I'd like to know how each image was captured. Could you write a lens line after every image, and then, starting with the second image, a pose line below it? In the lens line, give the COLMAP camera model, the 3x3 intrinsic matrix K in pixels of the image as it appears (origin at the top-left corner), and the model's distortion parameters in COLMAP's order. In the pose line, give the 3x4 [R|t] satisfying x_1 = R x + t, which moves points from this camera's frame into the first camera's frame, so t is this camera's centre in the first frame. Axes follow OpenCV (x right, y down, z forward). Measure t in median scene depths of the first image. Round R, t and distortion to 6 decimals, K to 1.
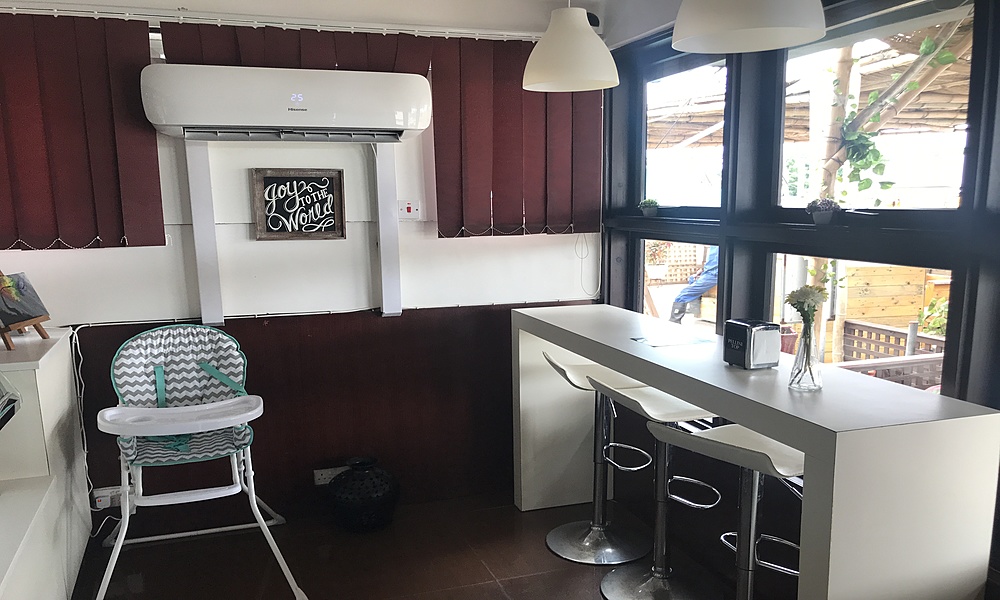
lens RADIAL K [[817.5, 0, 508.1], [0, 817.5, 361.3], [0, 0, 1]] dist [0.011881, -0.020834]
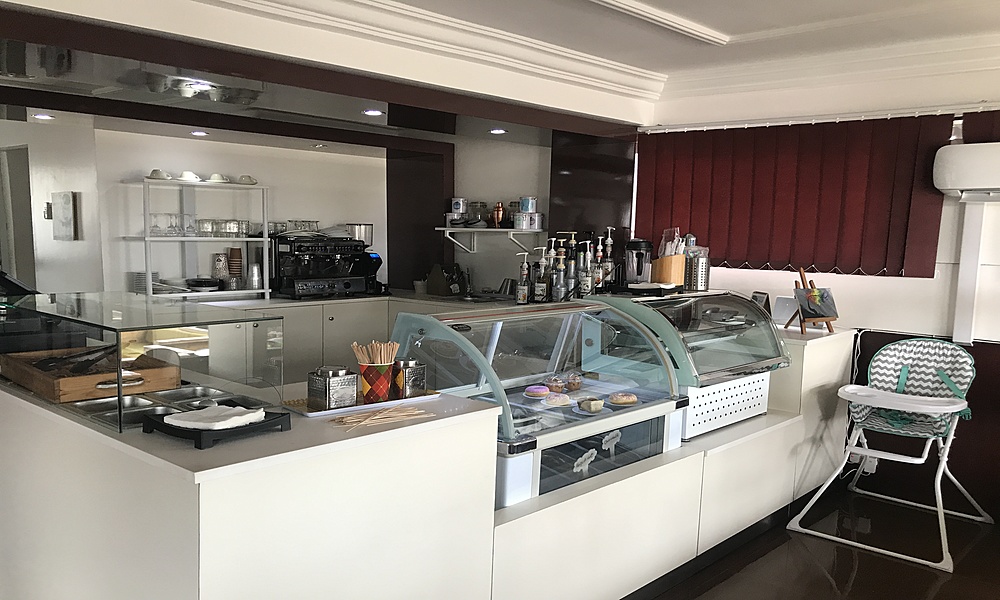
lens RADIAL K [[817.5, 0, 501.2], [0, 817.5, 299.8], [0, 0, 1]] dist [0.011881, -0.020834]
pose [[0.460038, 0.093589, -0.882953, 0.435346], [-0.203043, 0.979168, -0.002002, 0.036188], [0.864372, 0.180199, 0.469457, -0.214094]]
